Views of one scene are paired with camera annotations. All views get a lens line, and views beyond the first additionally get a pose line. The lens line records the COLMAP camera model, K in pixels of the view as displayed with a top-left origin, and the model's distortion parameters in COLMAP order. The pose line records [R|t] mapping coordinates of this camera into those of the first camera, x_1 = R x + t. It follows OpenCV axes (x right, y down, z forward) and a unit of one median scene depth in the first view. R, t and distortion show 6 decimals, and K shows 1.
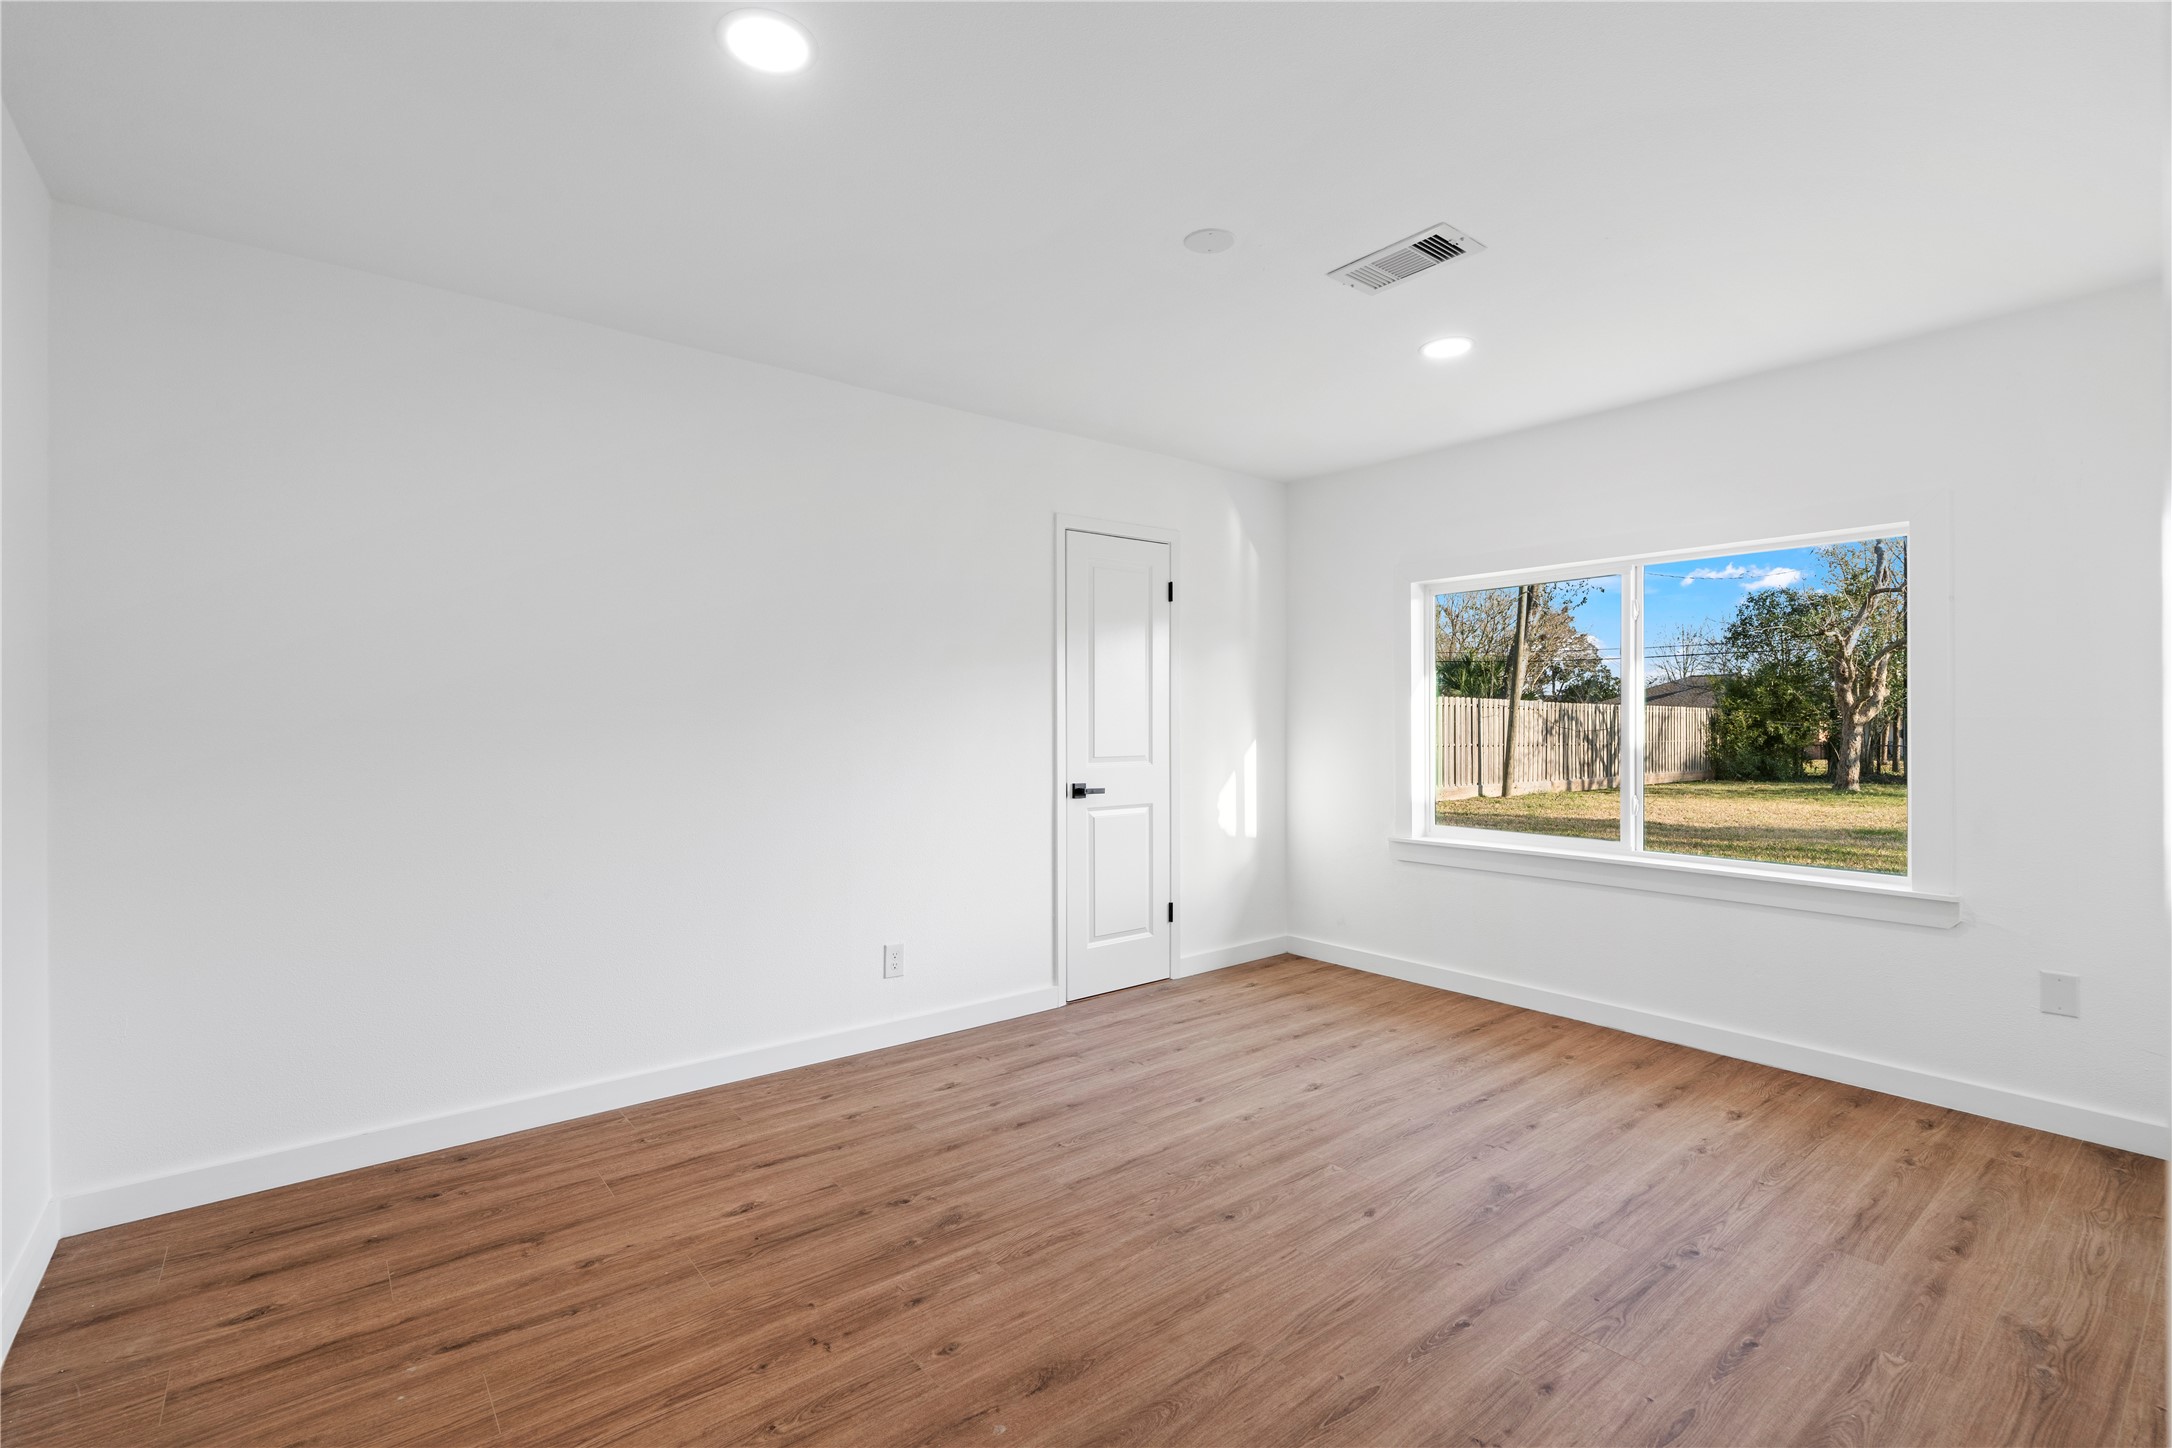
lens RADIAL K [[983.0, 0, 1074.6], [0, 983.0, 711.0], [0, 0, 1]] dist [-0.004349, -0.000335]
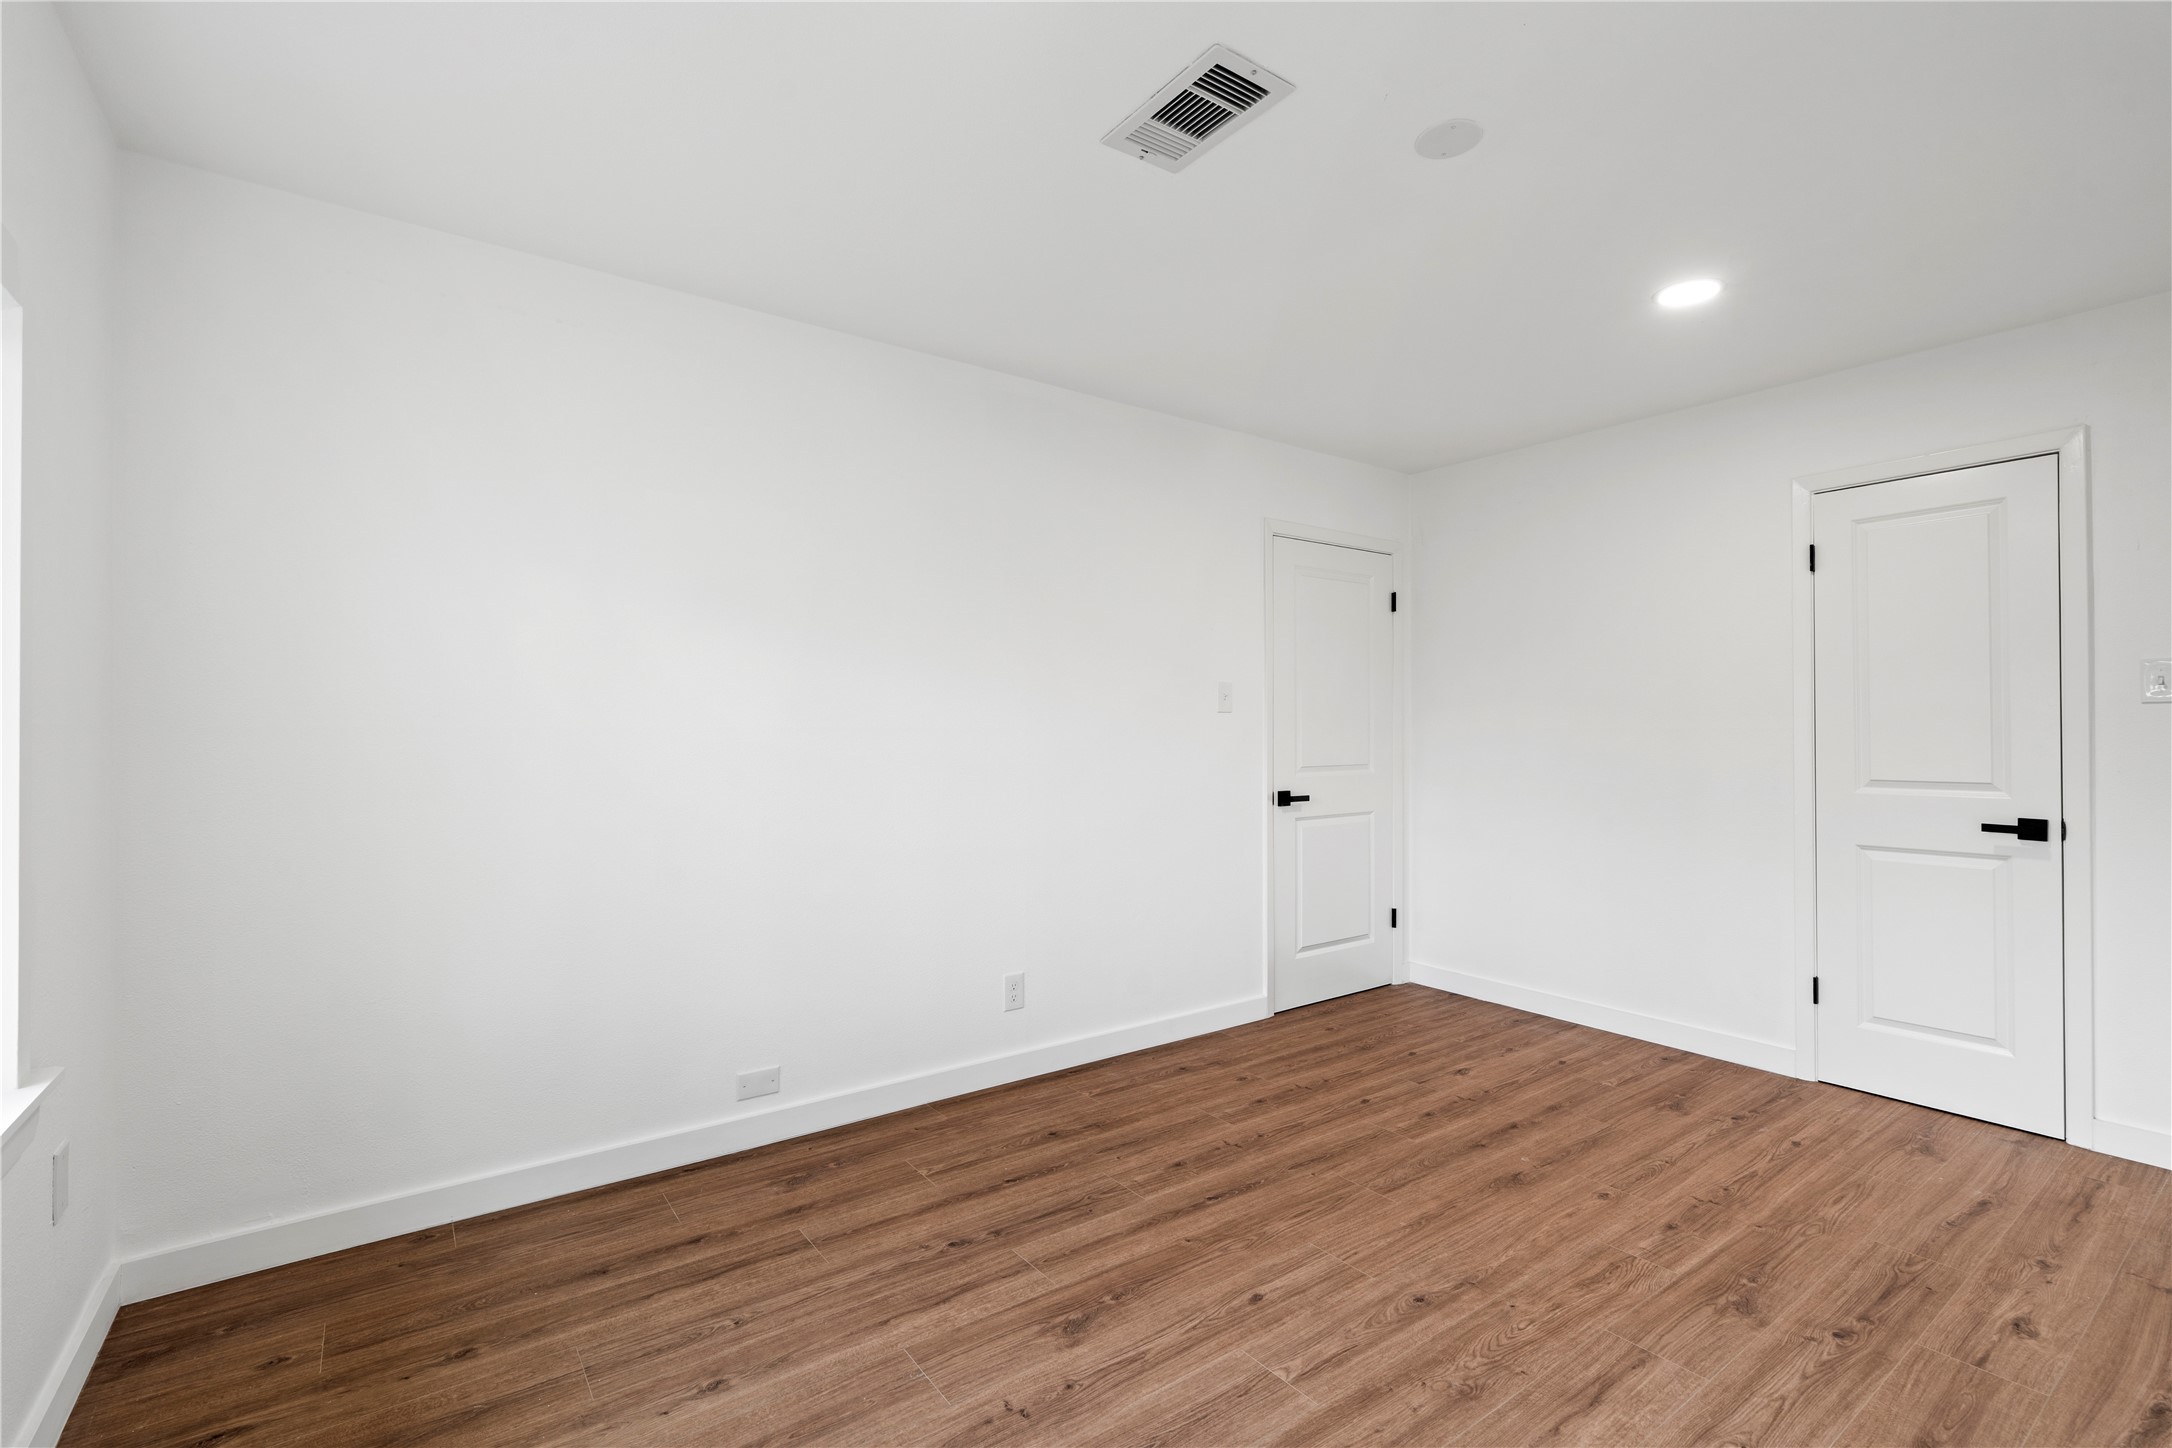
lens RADIAL K [[983.0, 0, 1074.6], [0, 983.0, 711.0], [0, 0, 1]] dist [-0.004349, -0.000335]
pose [[-0.998704, -0.000592, 0.050891, 0.436854], [-0.001995, 0.999619, -0.027531, 0.017639], [-0.050855, -0.027597, -0.998325, 1.977649]]
